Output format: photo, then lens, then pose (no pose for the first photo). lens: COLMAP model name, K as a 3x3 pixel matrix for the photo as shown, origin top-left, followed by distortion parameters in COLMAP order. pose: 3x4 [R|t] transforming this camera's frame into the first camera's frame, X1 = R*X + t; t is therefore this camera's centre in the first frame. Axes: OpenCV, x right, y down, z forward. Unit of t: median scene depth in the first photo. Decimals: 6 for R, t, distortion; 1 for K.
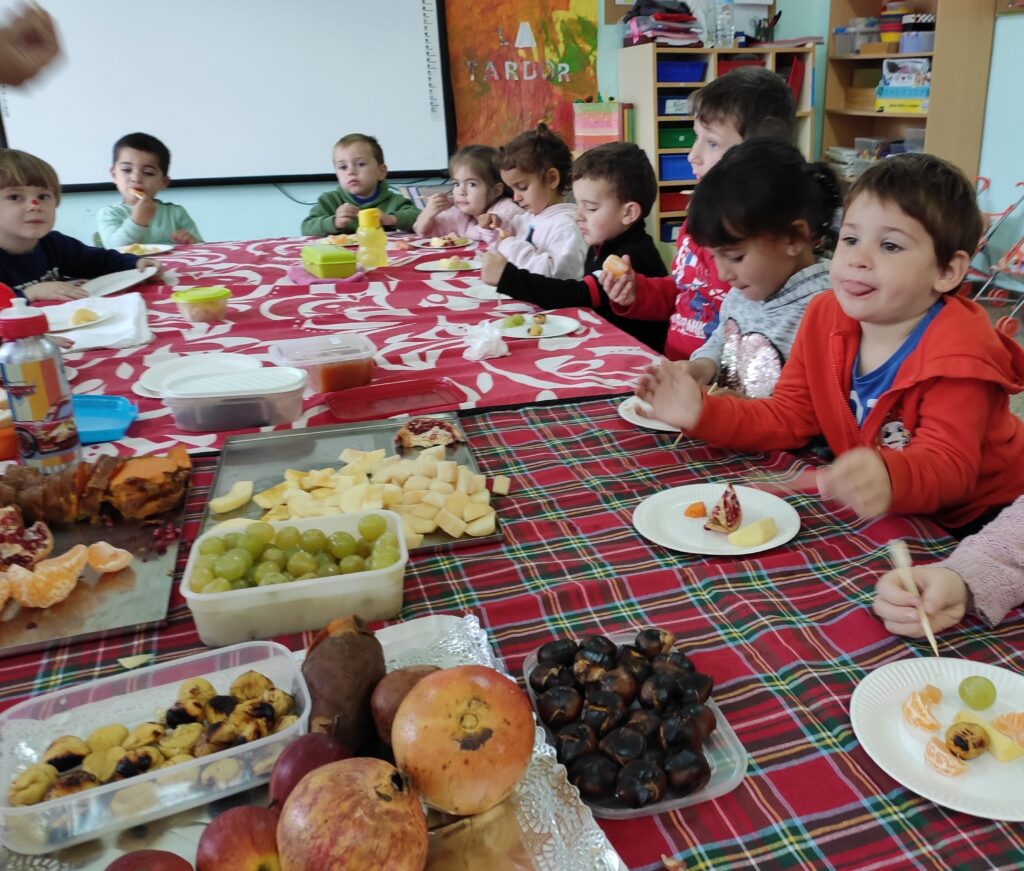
lens RADIAL K [[733.8, 0, 534.3], [0, 733.8, 406.9], [0, 0, 1]] dist [0.026427, -0.011485]
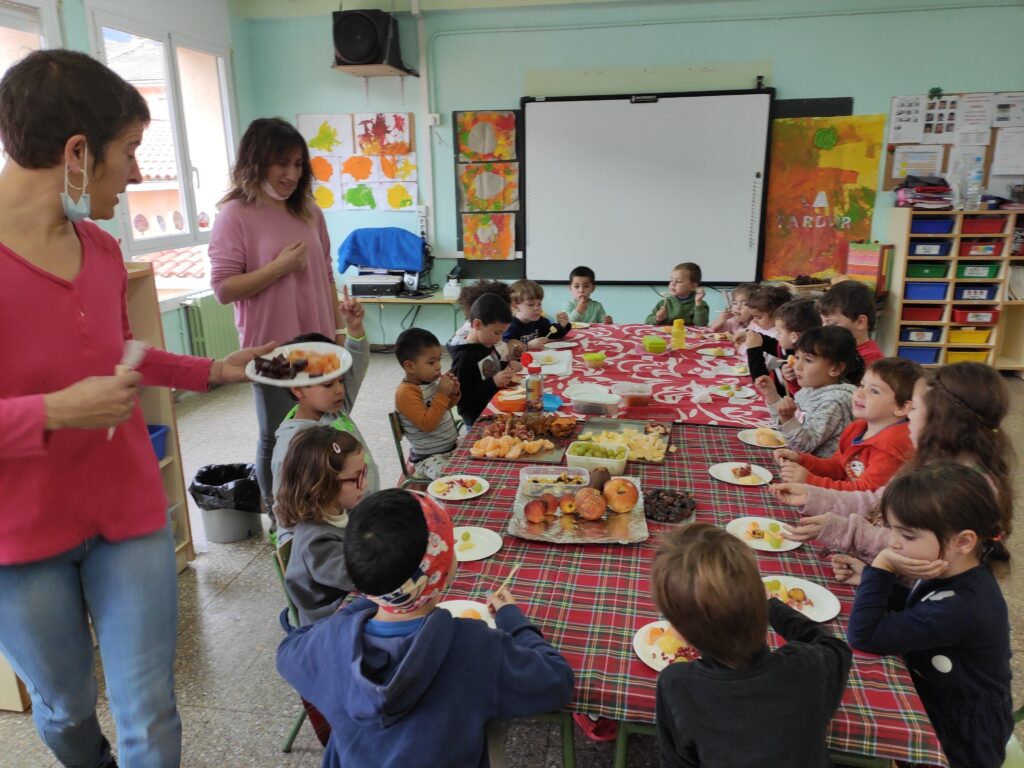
lens RADIAL K [[749.3, 0, 512.4], [0, 749.3, 383.8], [0, 0, 1]] dist [0.001759, 0.003981]
pose [[0.838986, 0.143067, -0.525009, 0.603429], [-0.171443, 0.985179, -0.005509, -0.011832], [0.516439, 0.094631, 0.851079, -1.169560]]
